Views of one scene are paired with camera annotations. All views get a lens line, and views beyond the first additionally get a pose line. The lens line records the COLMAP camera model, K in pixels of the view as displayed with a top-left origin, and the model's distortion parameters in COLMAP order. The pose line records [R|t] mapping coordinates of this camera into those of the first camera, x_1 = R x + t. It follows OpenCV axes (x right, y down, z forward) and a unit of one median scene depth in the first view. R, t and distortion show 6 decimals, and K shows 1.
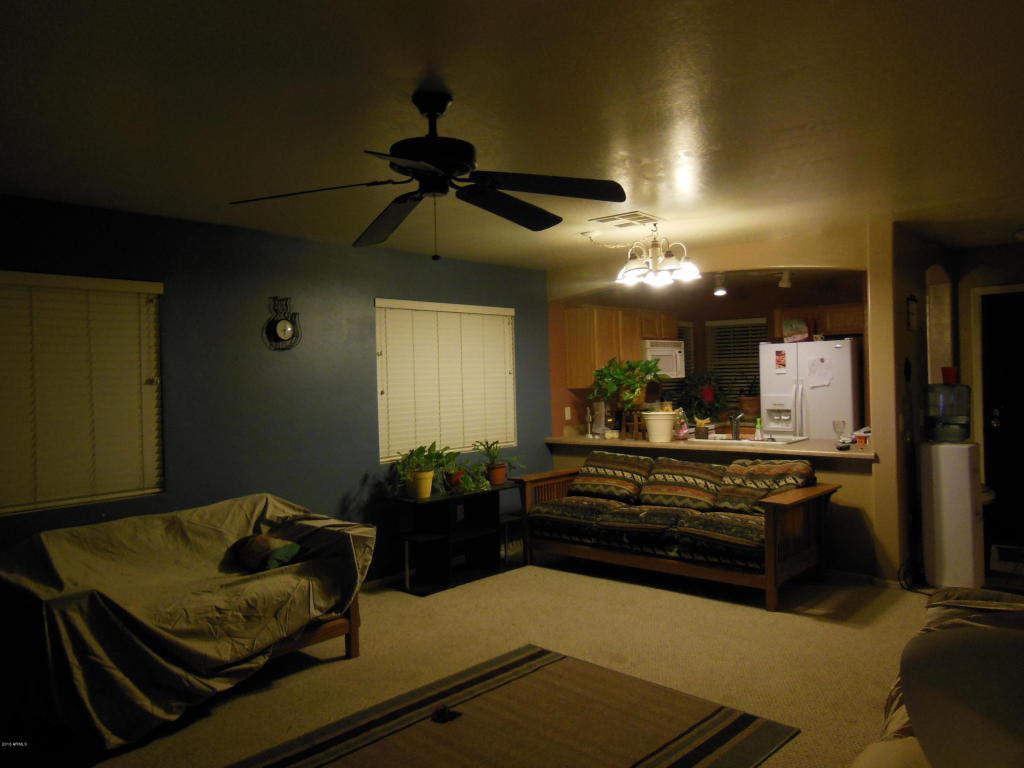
lens RADIAL K [[771.6, 0, 512.0], [0, 771.6, 384.0], [0, 0, 1]] dist [0.060044, 0.000685]
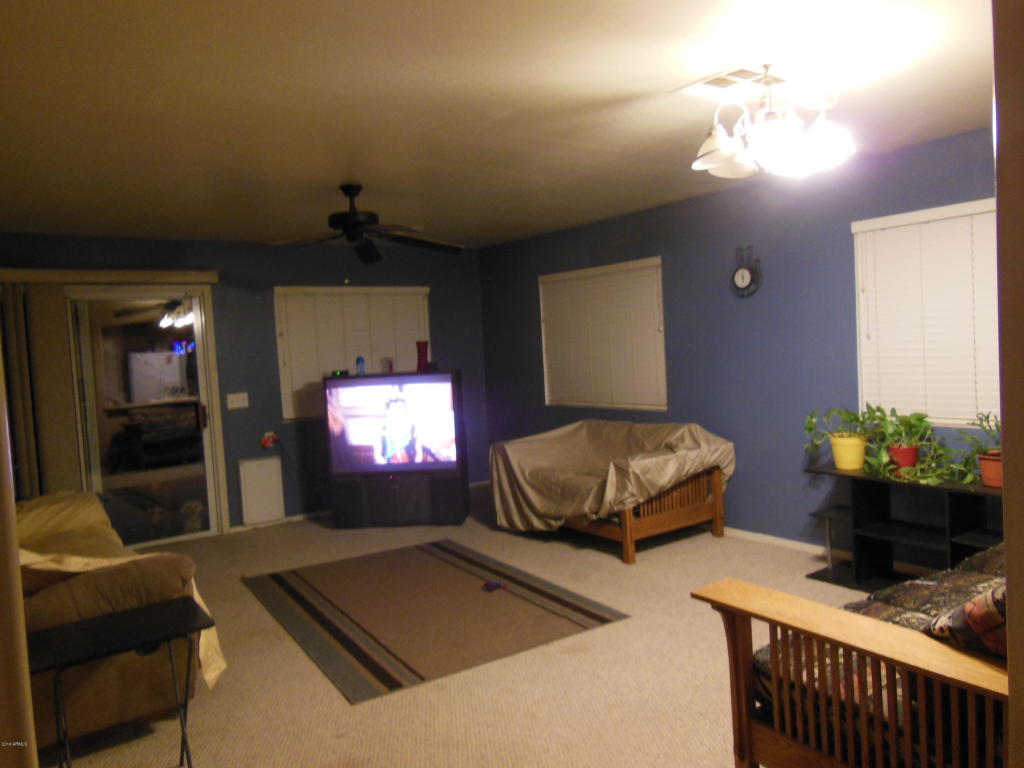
lens RADIAL K [[771.6, 0, 512.0], [0, 771.6, 384.0], [0, 0, 1]] dist [0.060044, 0.000685]
pose [[-0.254843, 0.082900, -0.963422, 0.919625], [0.041972, 0.996328, 0.074629, -0.019512], [0.966071, -0.021418, -0.257386, 1.090774]]
